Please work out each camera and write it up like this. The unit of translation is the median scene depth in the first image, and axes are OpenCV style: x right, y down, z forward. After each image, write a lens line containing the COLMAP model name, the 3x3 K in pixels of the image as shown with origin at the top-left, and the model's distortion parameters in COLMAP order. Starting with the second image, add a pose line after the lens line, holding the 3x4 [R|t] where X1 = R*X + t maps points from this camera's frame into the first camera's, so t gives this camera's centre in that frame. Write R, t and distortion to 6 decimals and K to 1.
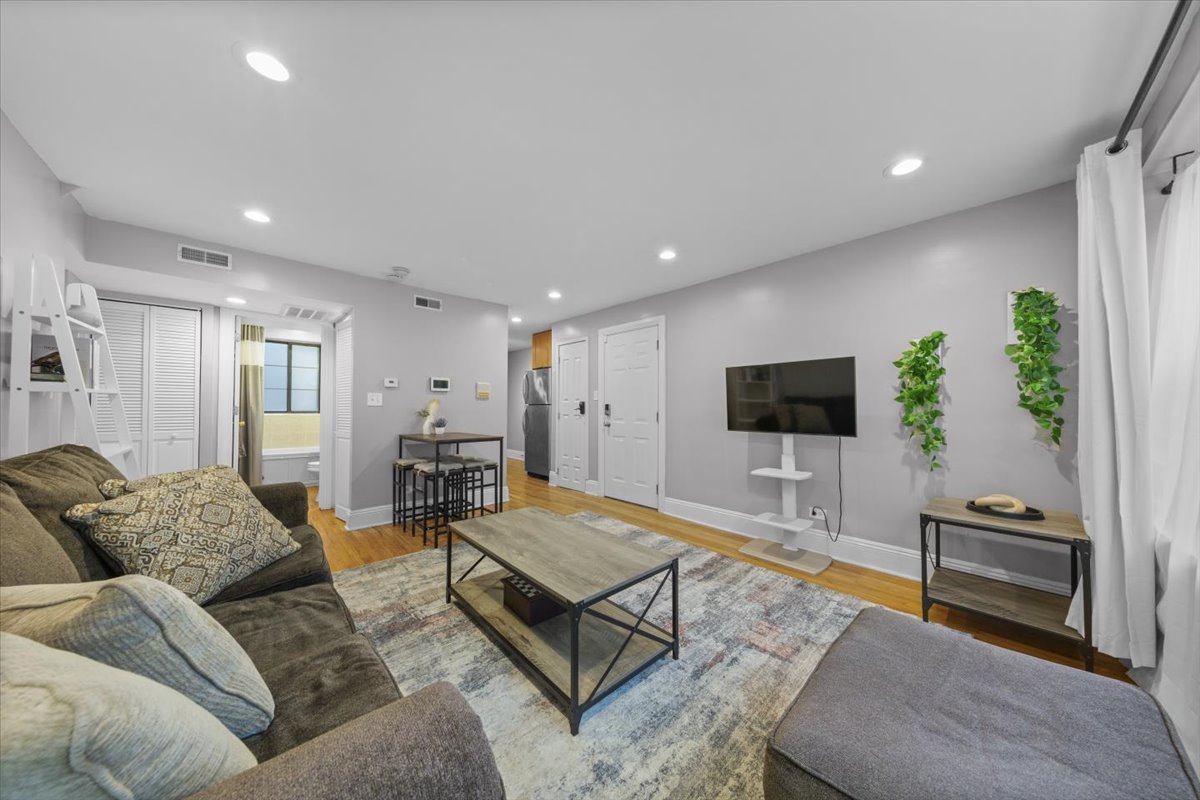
lens RADIAL K [[376.6, 0, 604.0], [0, 376.6, 401.3], [0, 0, 1]] dist [0.003812, -0.000626]
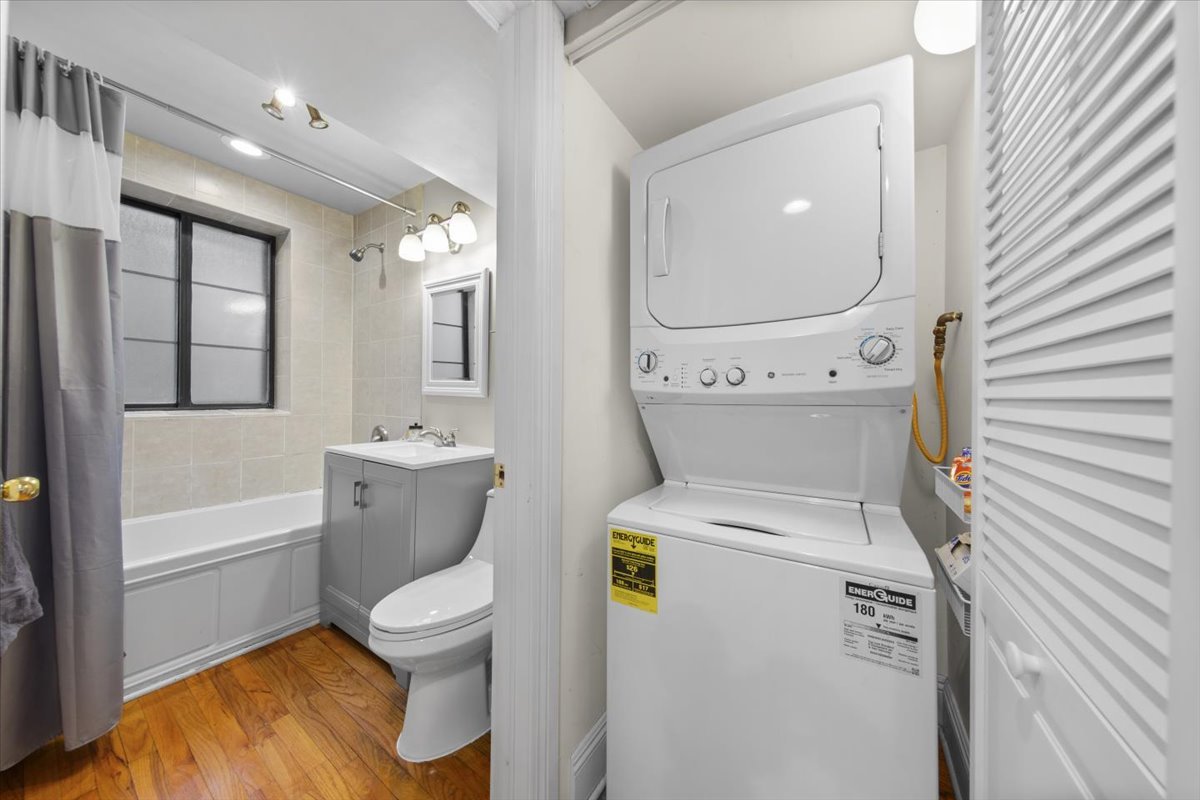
lens RADIAL K [[376.6, 0, 604.8], [0, 376.6, 395.0], [0, 0, 1]] dist [0.003812, -0.000626]
pose [[0.970410, 0.011146, 0.241208, -0.527894], [-0.014599, 0.999815, 0.012535, 0.007200], [-0.241023, -0.015685, 0.970393, 0.548124]]
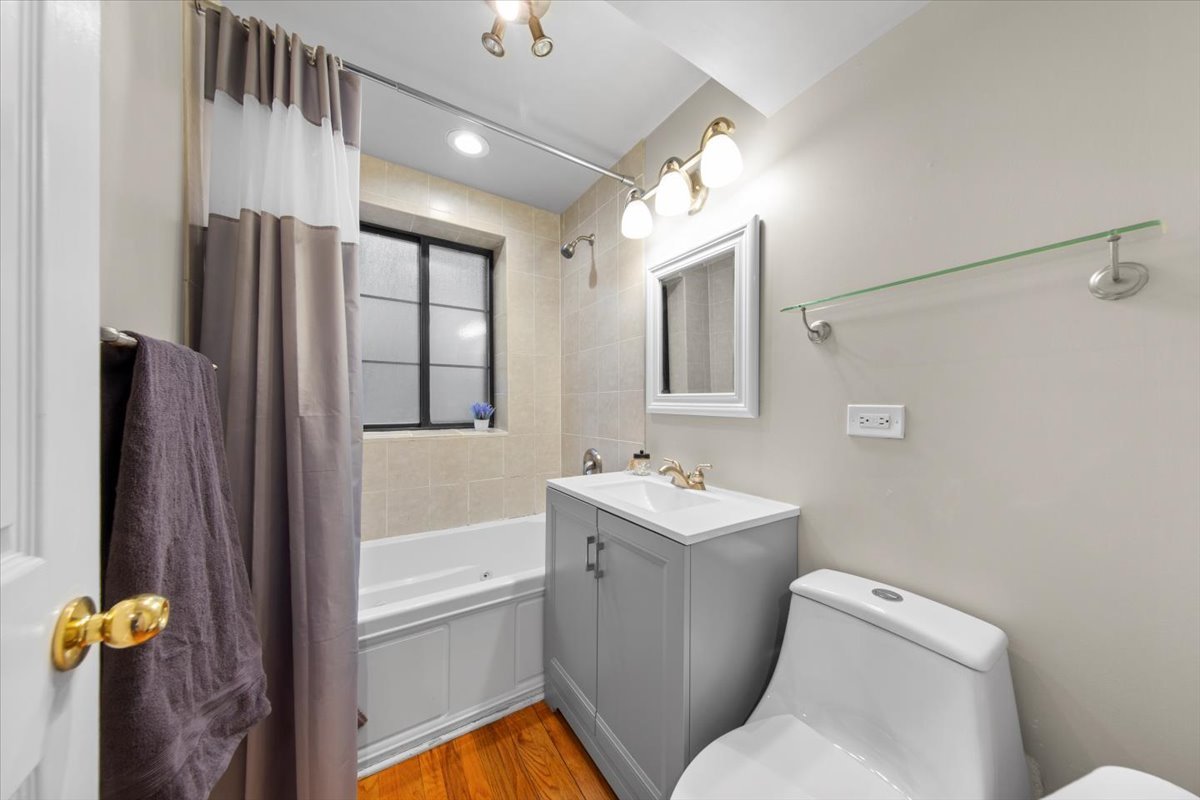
lens RADIAL K [[376.6, 0, 602.5], [0, 376.6, 405.6], [0, 0, 1]] dist [0.003812, -0.000626]
pose [[0.982978, -0.003405, -0.183691, -0.594543], [0.005657, 0.999915, 0.011741, 0.005092], [0.183635, -0.012580, 0.982914, 0.668255]]
